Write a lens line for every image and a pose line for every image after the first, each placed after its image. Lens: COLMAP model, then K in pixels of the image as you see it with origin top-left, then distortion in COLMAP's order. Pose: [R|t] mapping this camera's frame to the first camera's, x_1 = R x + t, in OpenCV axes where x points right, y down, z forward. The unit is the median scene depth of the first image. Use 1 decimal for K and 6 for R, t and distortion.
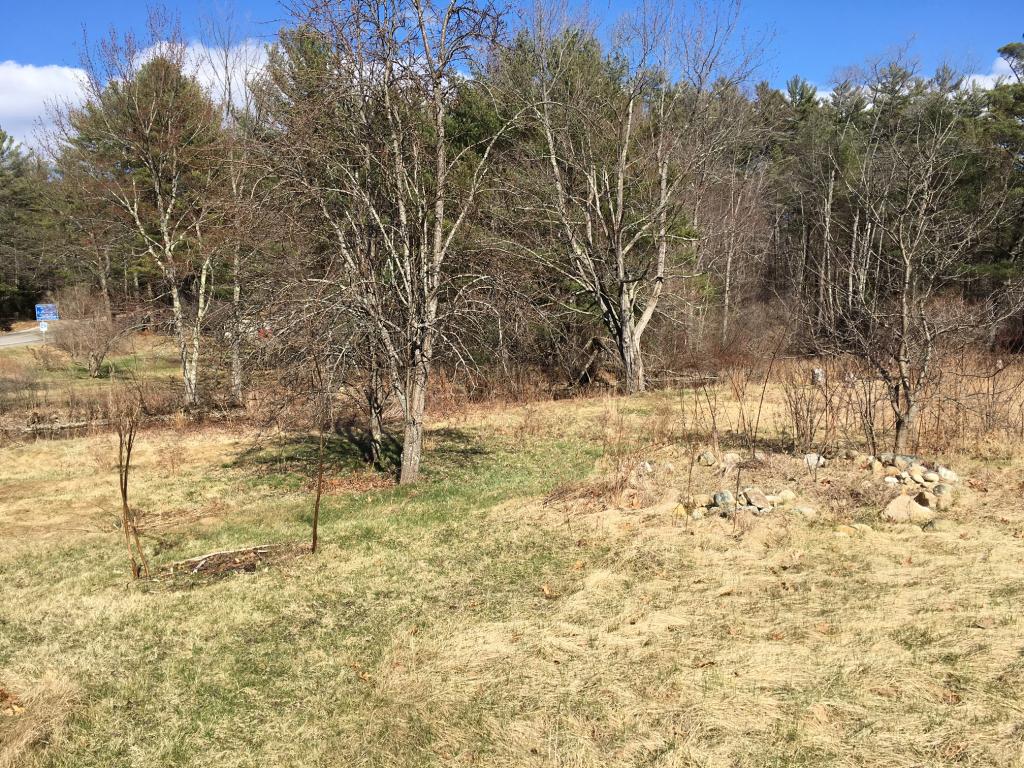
lens RADIAL K [[869.0, 0, 522.7], [0, 869.0, 364.3], [0, 0, 1]] dist [0.077192, -0.096180]
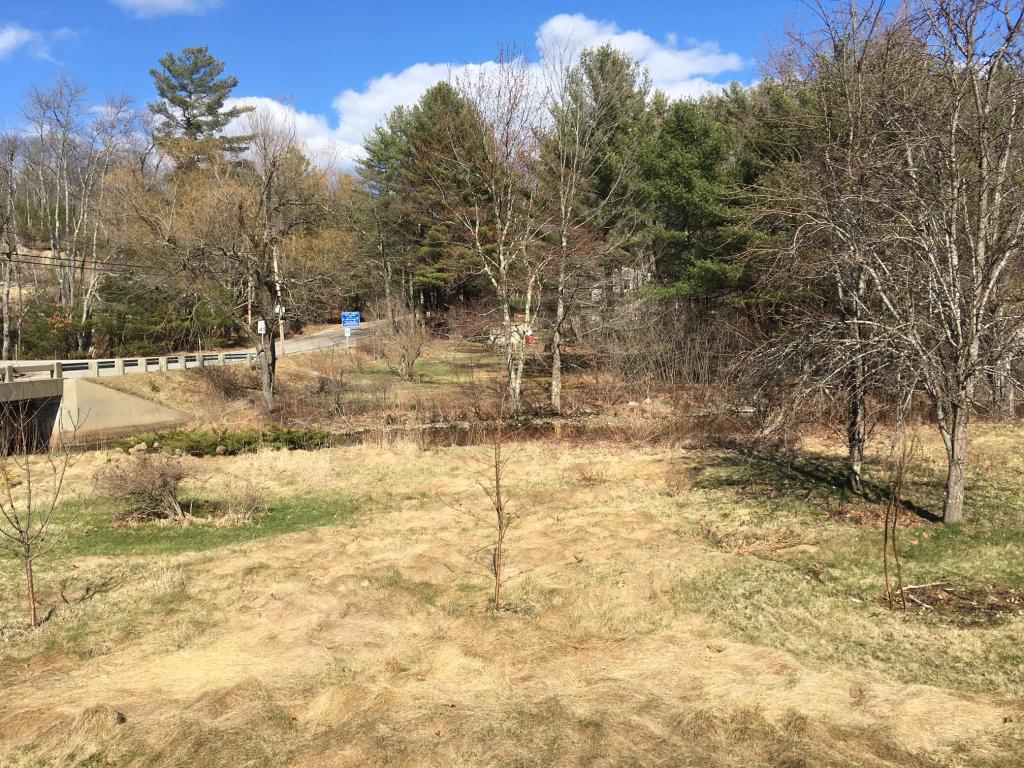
lens RADIAL K [[869.0, 0, 508.8], [0, 869.0, 384.3], [0, 0, 1]] dist [0.077192, -0.096180]
pose [[0.971043, 0.025919, -0.237493, -0.135395], [-0.020811, 0.999495, 0.023993, -0.013068], [0.237995, -0.018356, 0.971093, -0.042503]]
